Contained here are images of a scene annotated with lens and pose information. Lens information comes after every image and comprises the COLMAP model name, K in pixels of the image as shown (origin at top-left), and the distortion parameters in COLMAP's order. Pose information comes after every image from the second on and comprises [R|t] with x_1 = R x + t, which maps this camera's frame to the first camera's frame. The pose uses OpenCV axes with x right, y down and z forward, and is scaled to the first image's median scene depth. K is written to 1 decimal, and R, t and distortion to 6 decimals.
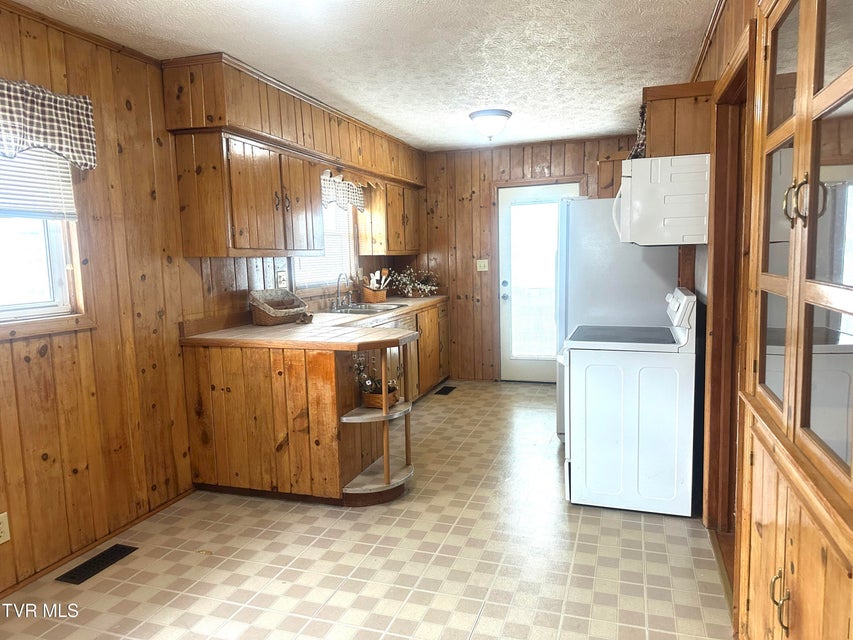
lens RADIAL K [[616.8, 0, 426.5], [0, 616.8, 320.0], [0, 0, 1]] dist [0.006731, -0.003051]
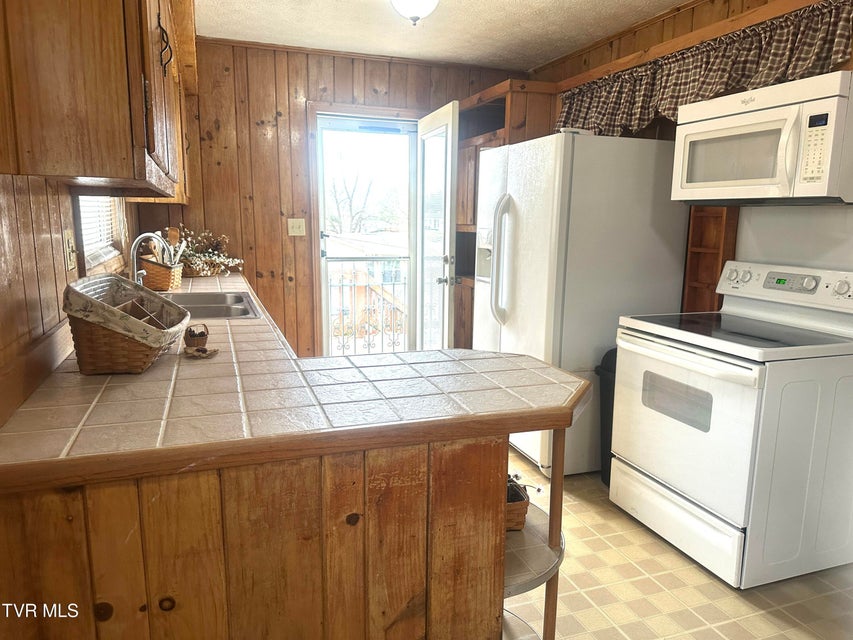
lens RADIAL K [[616.8, 0, 426.5], [0, 616.8, 320.0], [0, 0, 1]] dist [0.006731, -0.003051]
pose [[0.774126, -0.066266, 0.629553, -0.409268], [0.031764, 0.997319, 0.065918, -0.048220], [-0.632234, -0.031032, 0.774156, 0.685990]]
